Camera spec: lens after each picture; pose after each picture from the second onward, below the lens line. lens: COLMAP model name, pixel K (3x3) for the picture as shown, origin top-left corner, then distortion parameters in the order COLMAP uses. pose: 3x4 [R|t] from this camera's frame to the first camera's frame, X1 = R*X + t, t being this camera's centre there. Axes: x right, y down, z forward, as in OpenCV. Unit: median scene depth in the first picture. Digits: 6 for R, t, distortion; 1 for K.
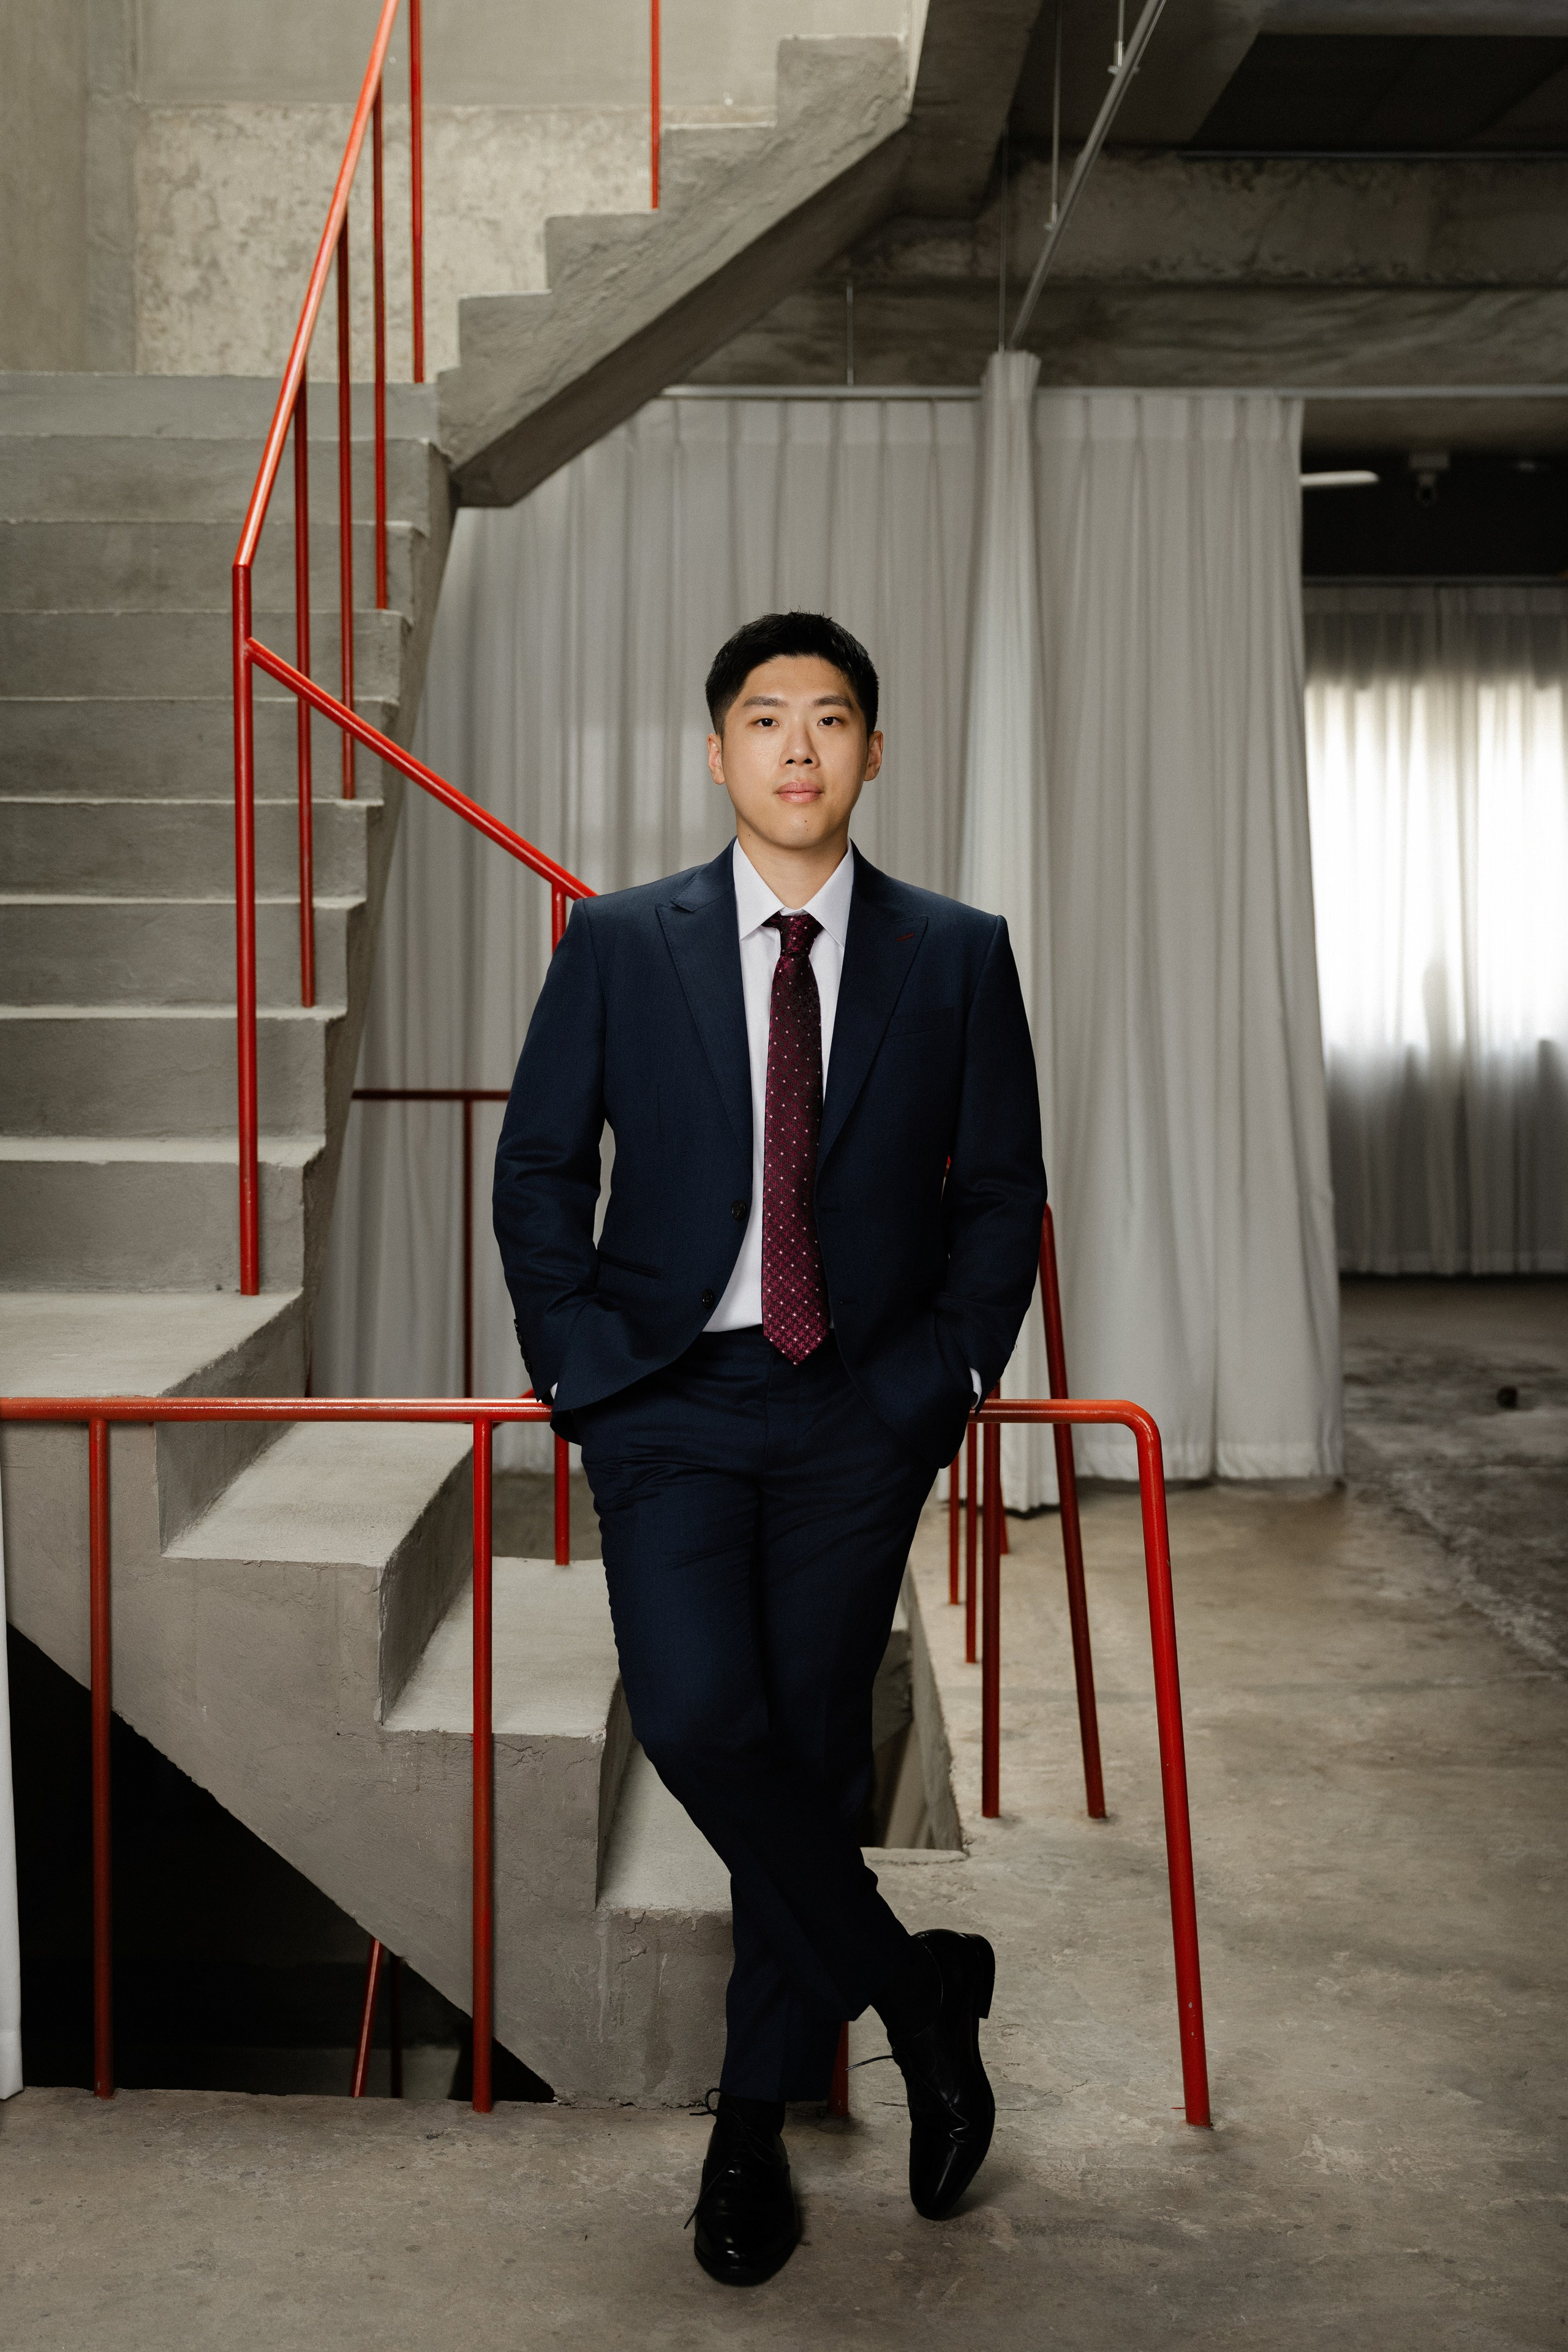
lens RADIAL K [[2878.3, 0, 853.5], [0, 2878.3, 1174.2], [0, 0, 1]] dist [-0.018017, 0.000000]
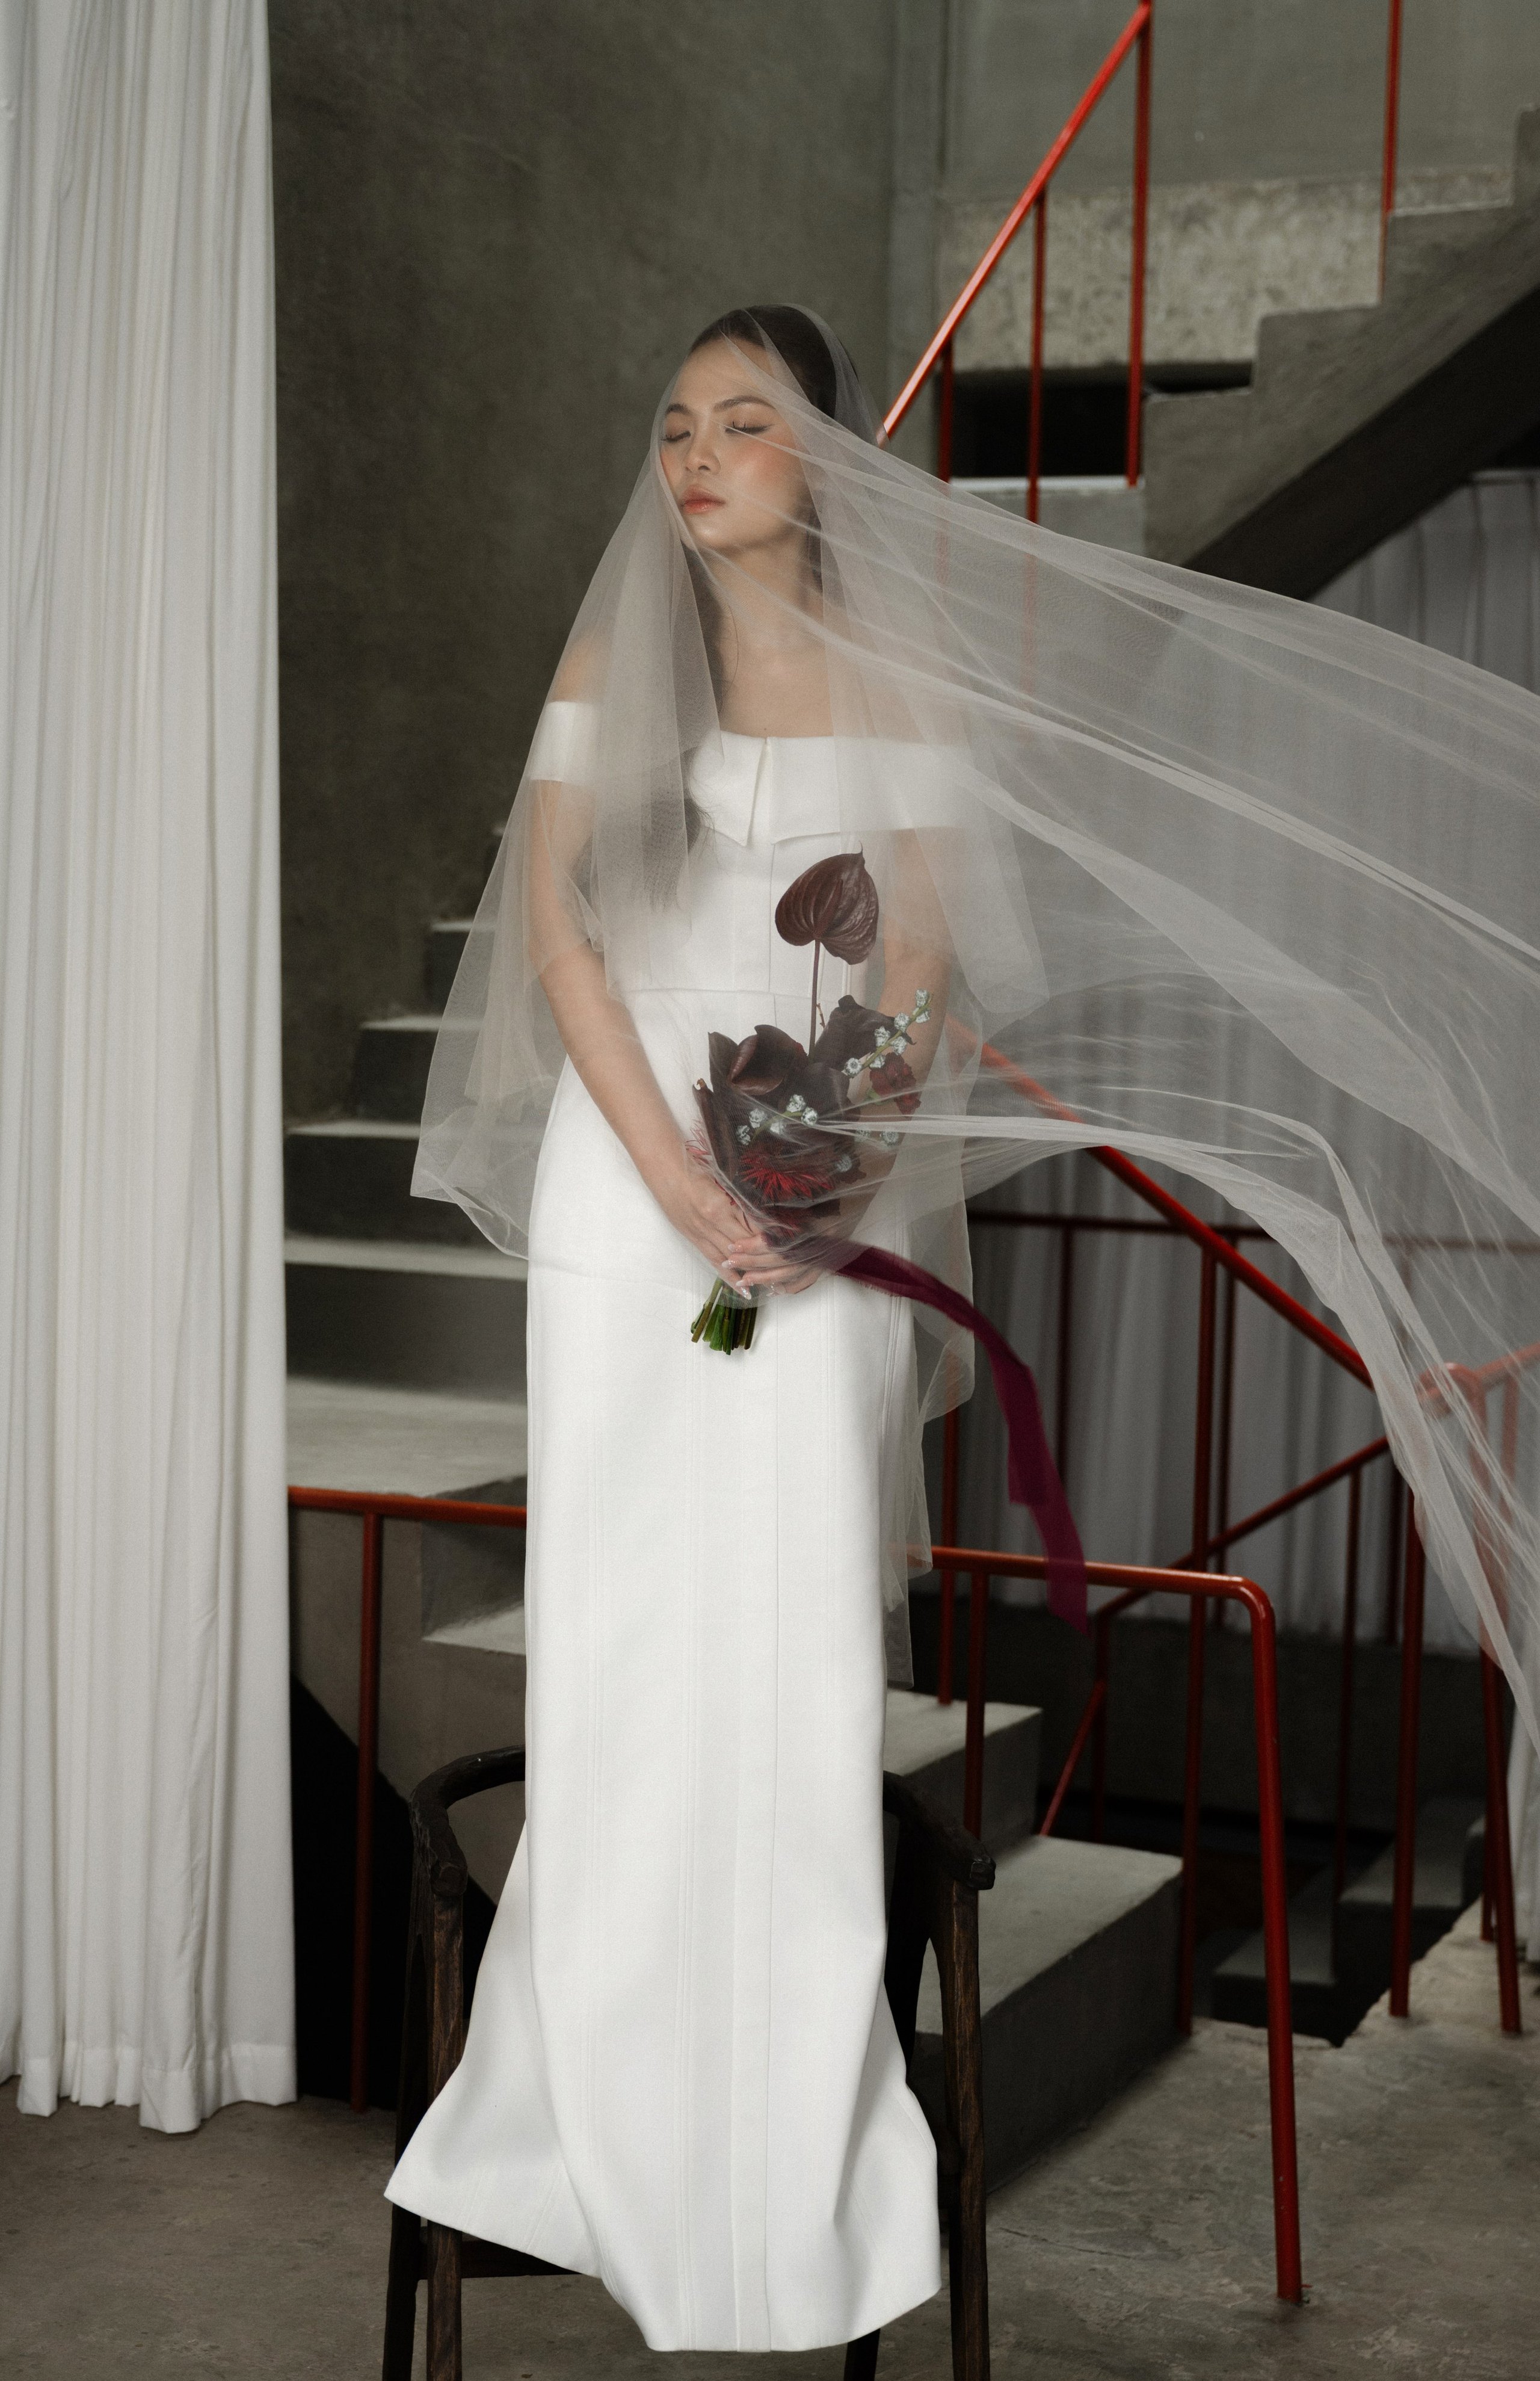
lens RADIAL K [[3351.6, 0, 850.6], [0, 3351.6, 1302.4], [0, 0, 1]] dist [-0.000172, 0.000000]
pose [[0.925313, 0.059534, -0.374501, 0.202042], [-0.059194, 0.998169, 0.012422, -0.012399], [0.374555, 0.010674, 0.927143, -0.078823]]
